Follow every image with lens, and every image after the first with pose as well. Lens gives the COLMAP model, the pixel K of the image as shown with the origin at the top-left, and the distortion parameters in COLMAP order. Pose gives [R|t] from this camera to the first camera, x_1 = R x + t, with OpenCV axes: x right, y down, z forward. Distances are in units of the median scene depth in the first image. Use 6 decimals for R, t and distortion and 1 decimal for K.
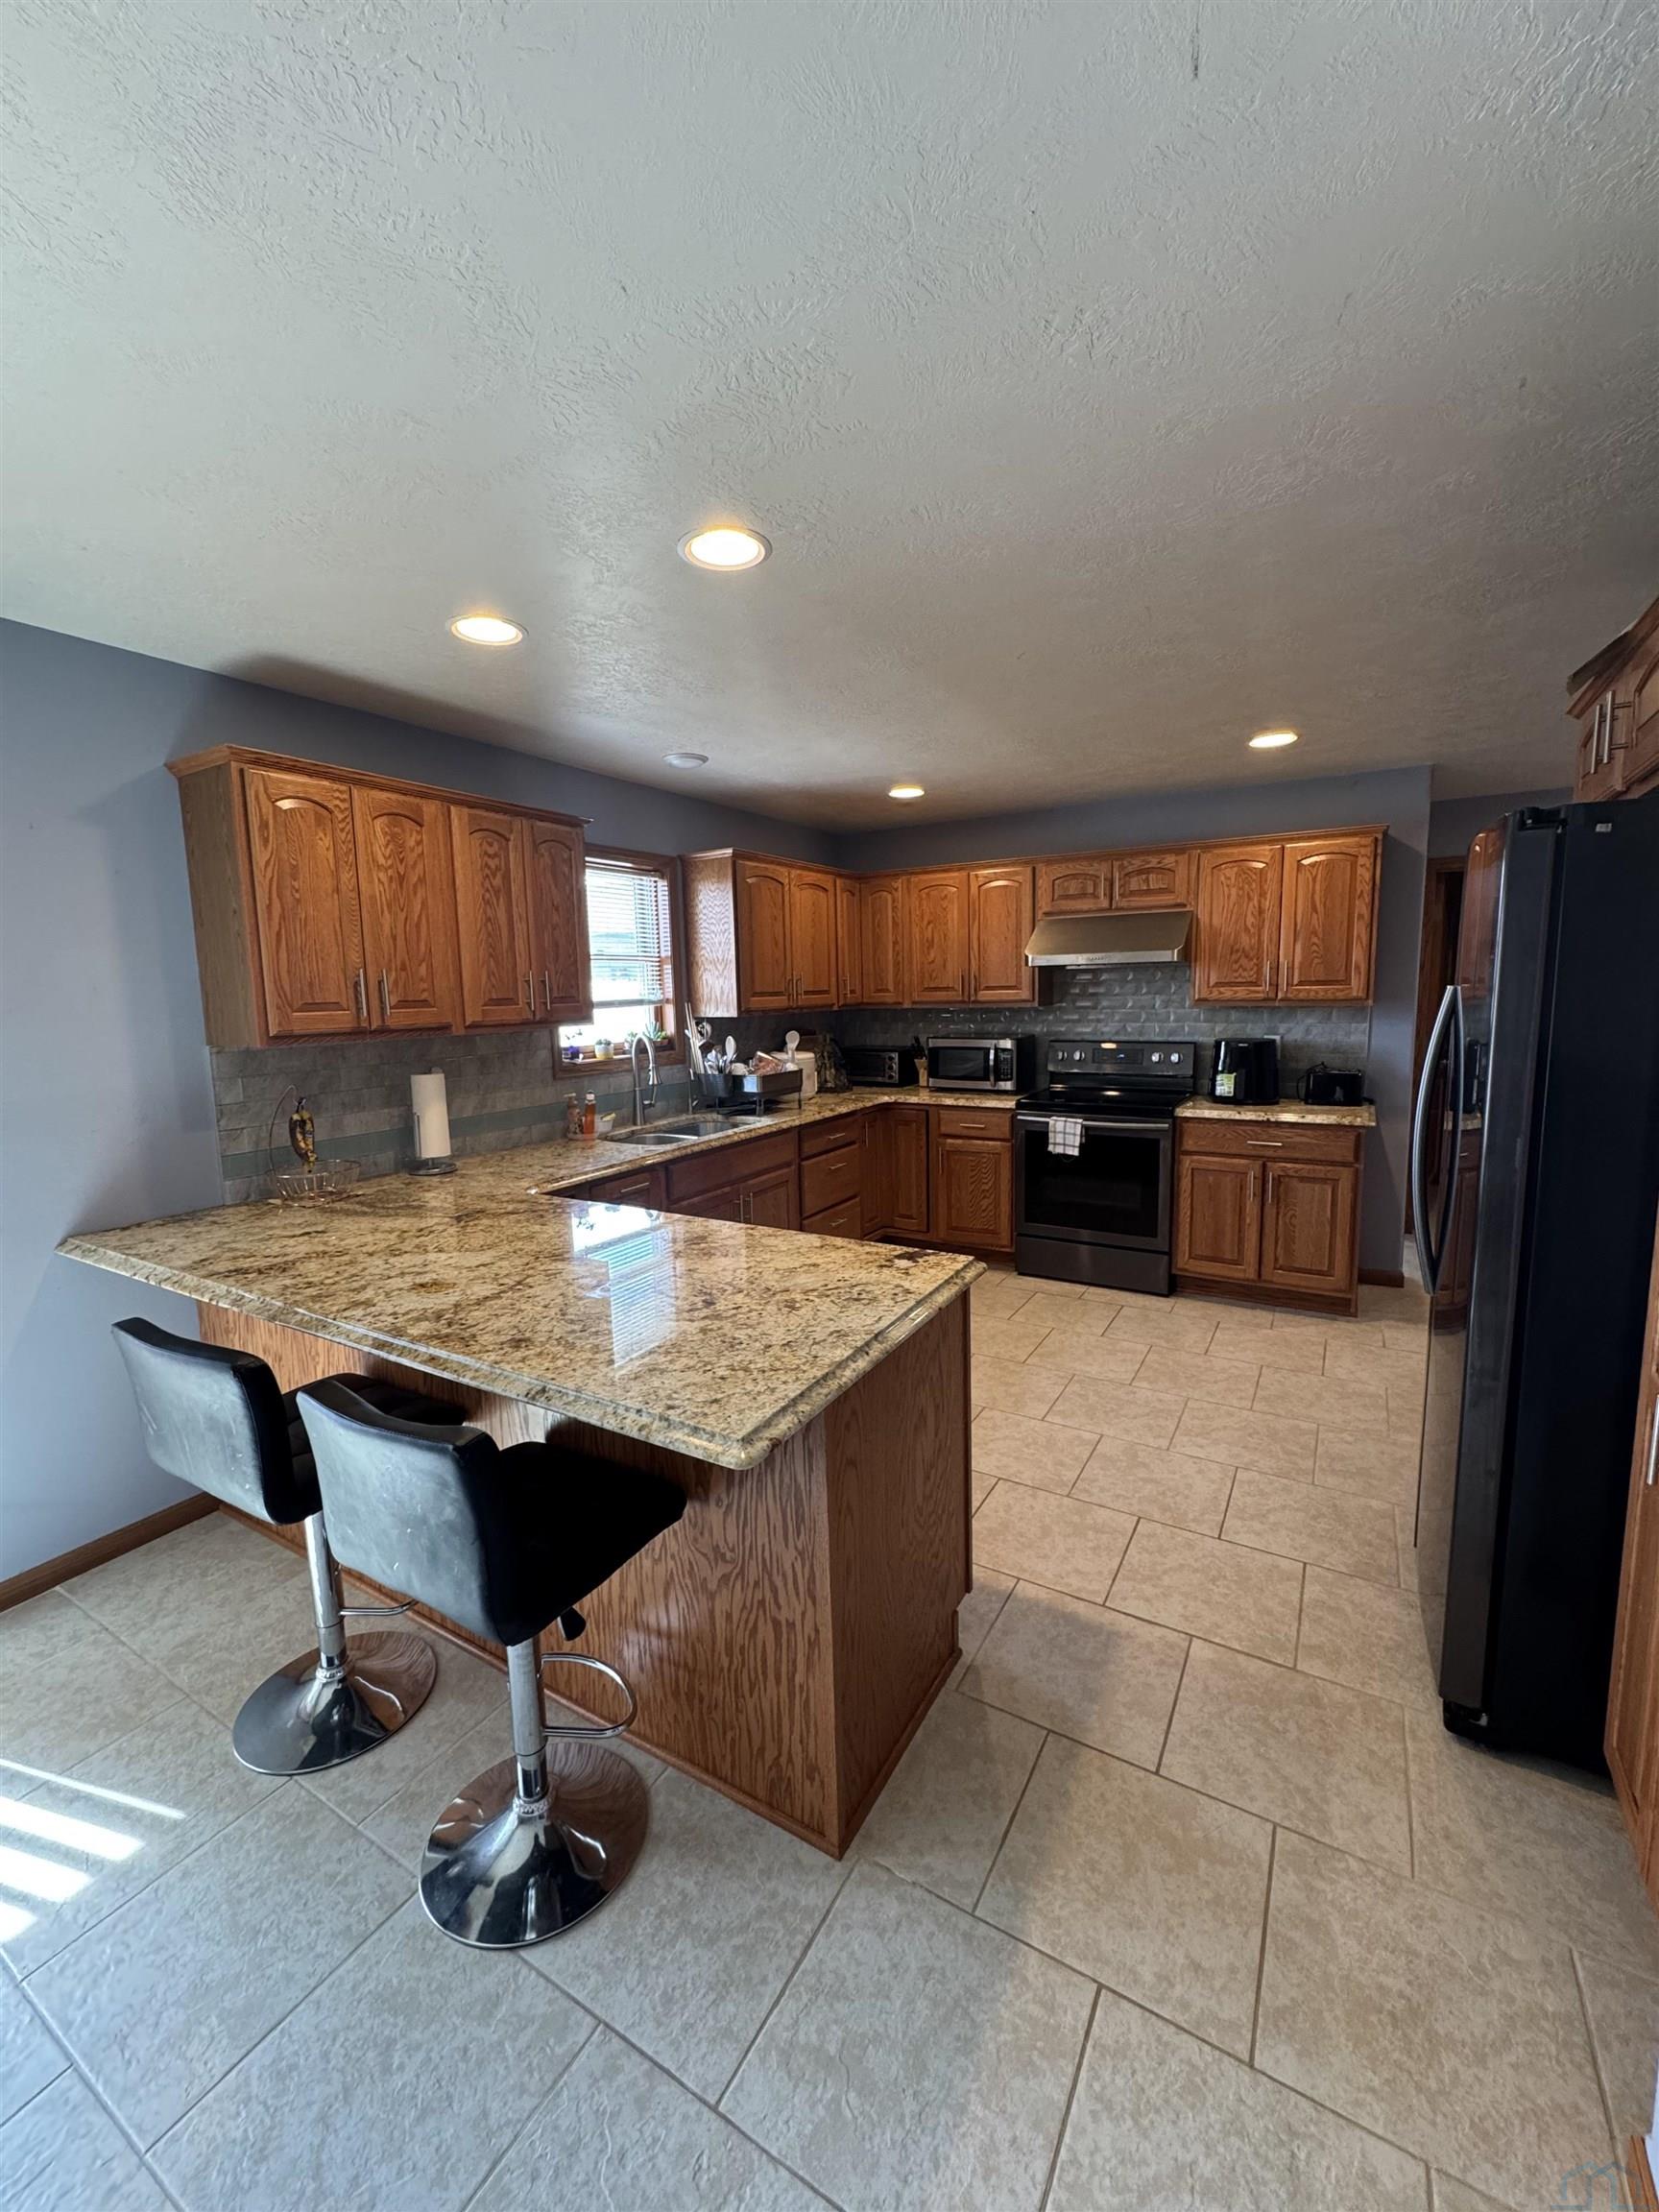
lens RADIAL K [[884.6, 0, 833.2], [0, 884.6, 1102.2], [0, 0, 1]] dist [-0.001914, 0.000149]
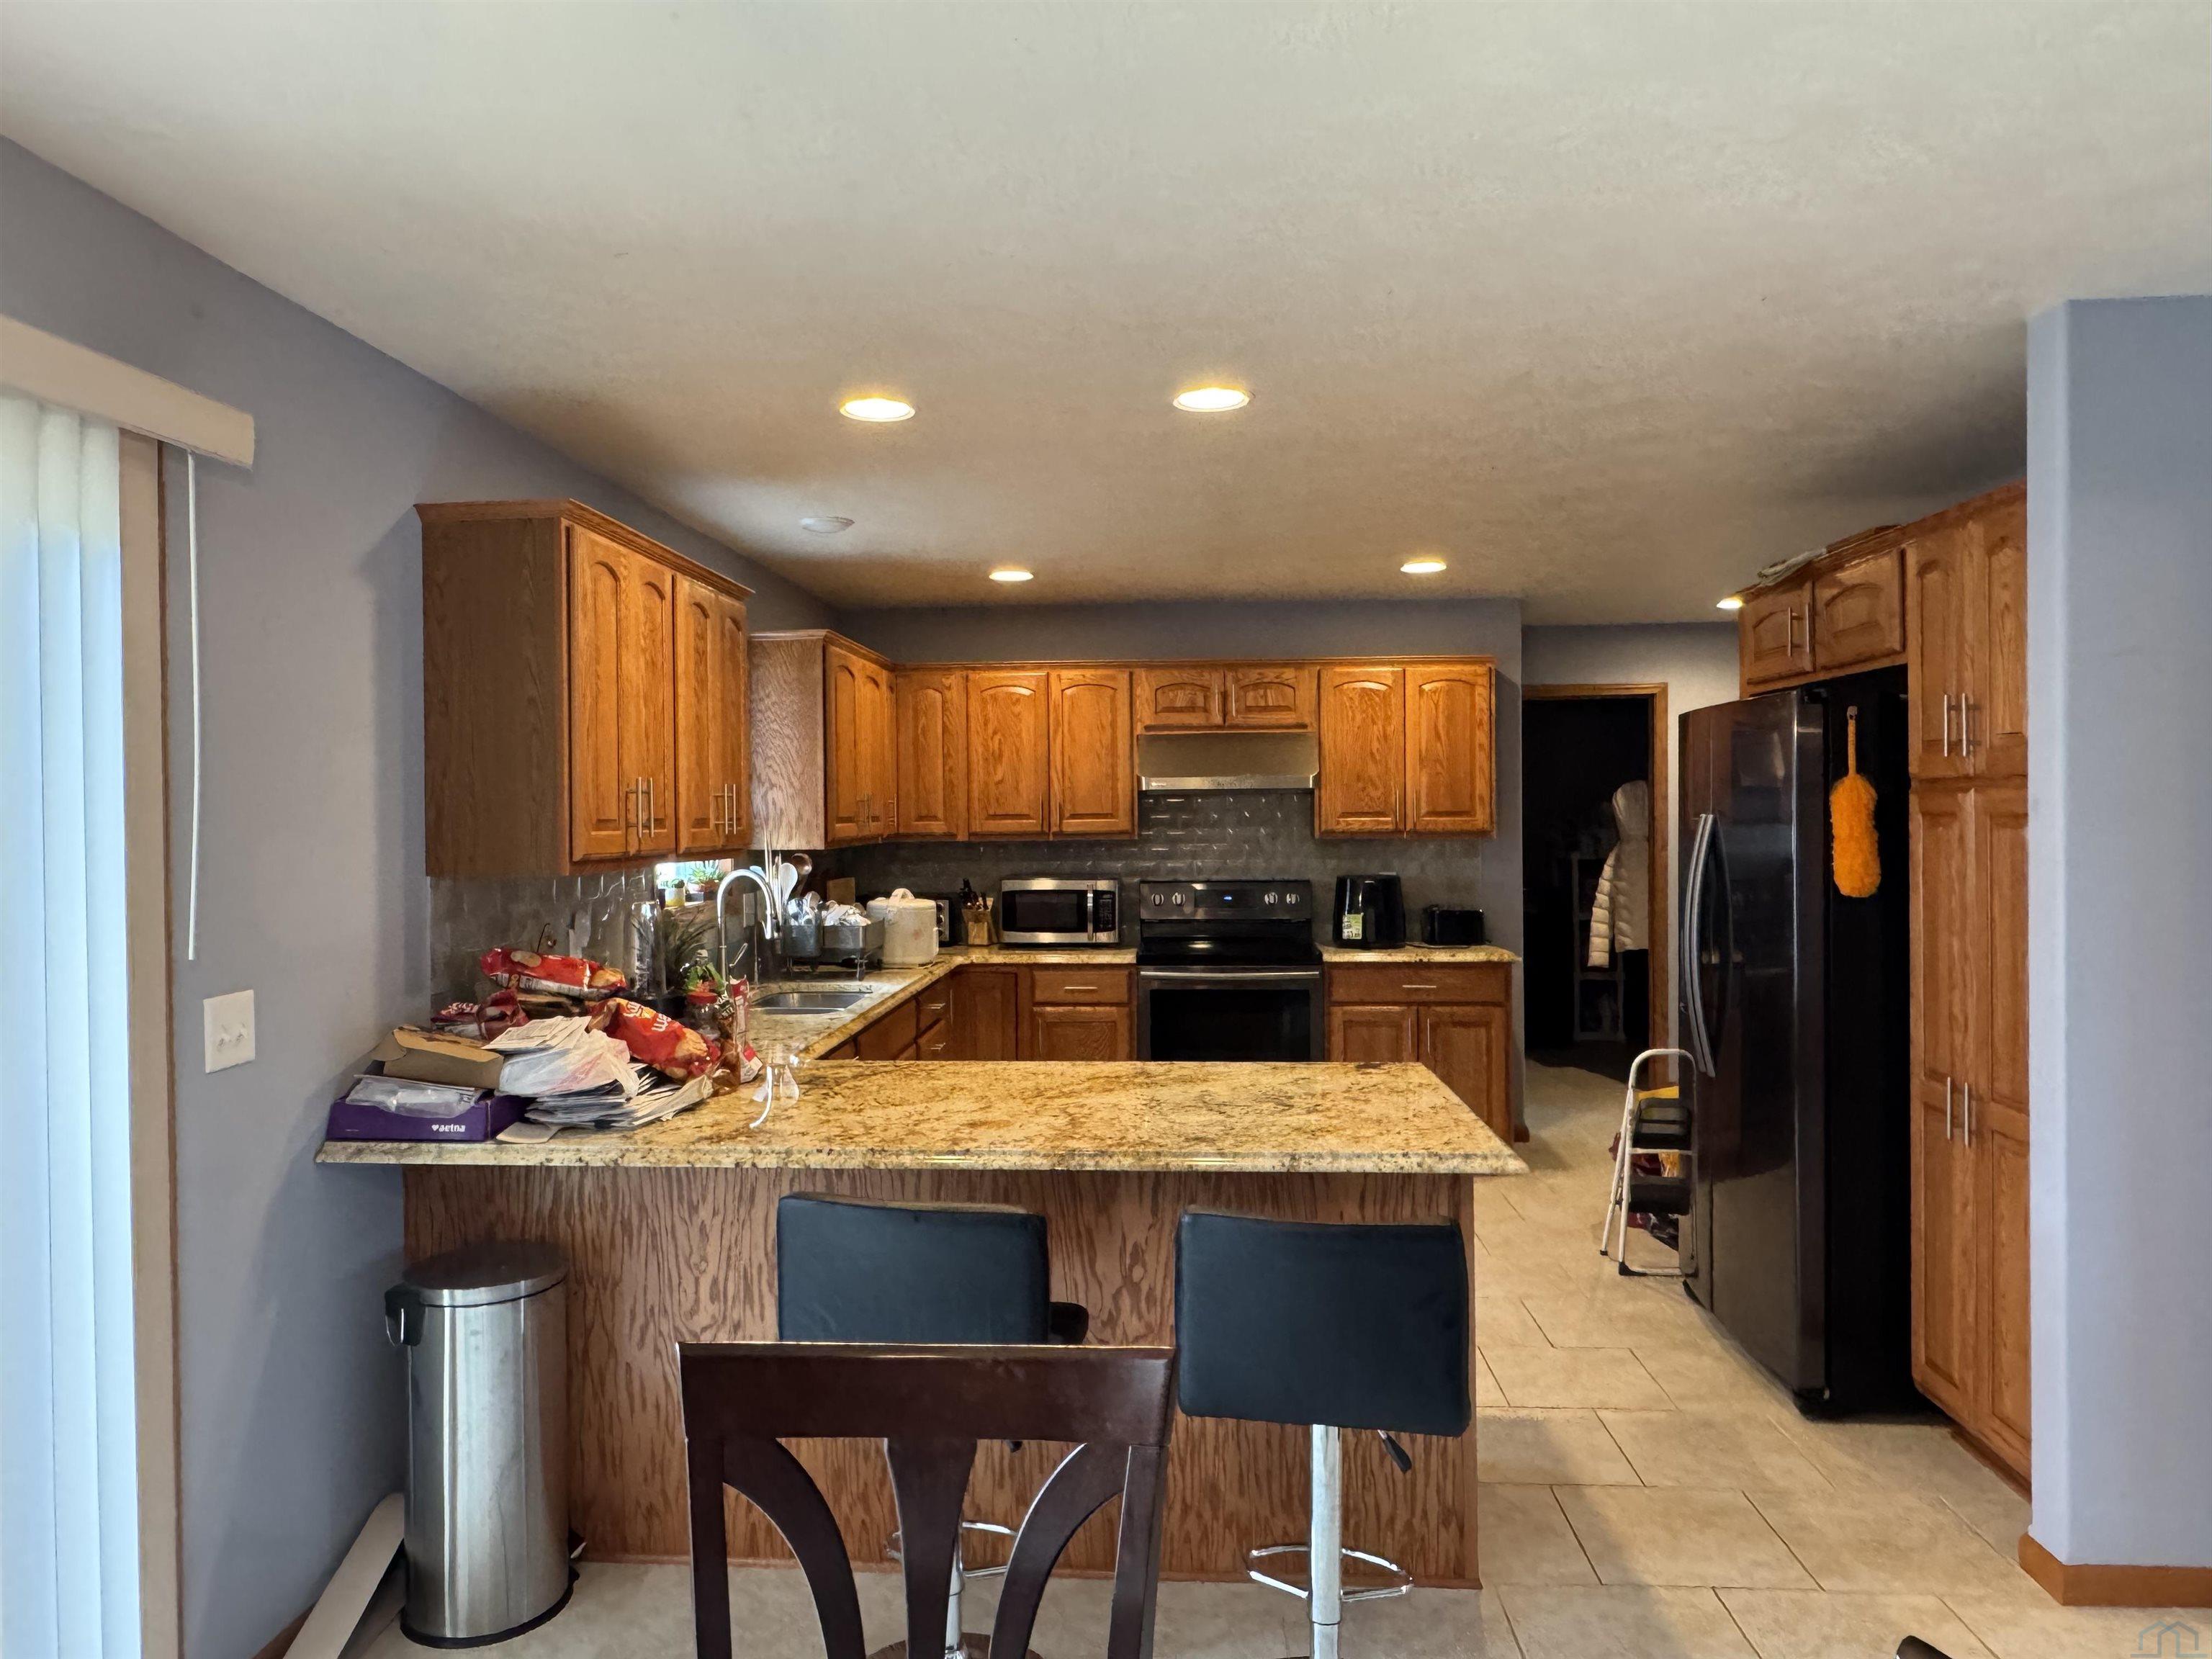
lens RADIAL K [[1429.5, 0, 1104.1], [0, 1429.5, 827.5], [0, 0, 1]] dist [0.001576, -0.001392]
pose [[0.893676, 0.008471, 0.448632, -0.426802], [0.046951, 0.992568, -0.112268, 0.030795], [-0.446249, 0.121395, 0.886637, -0.171645]]
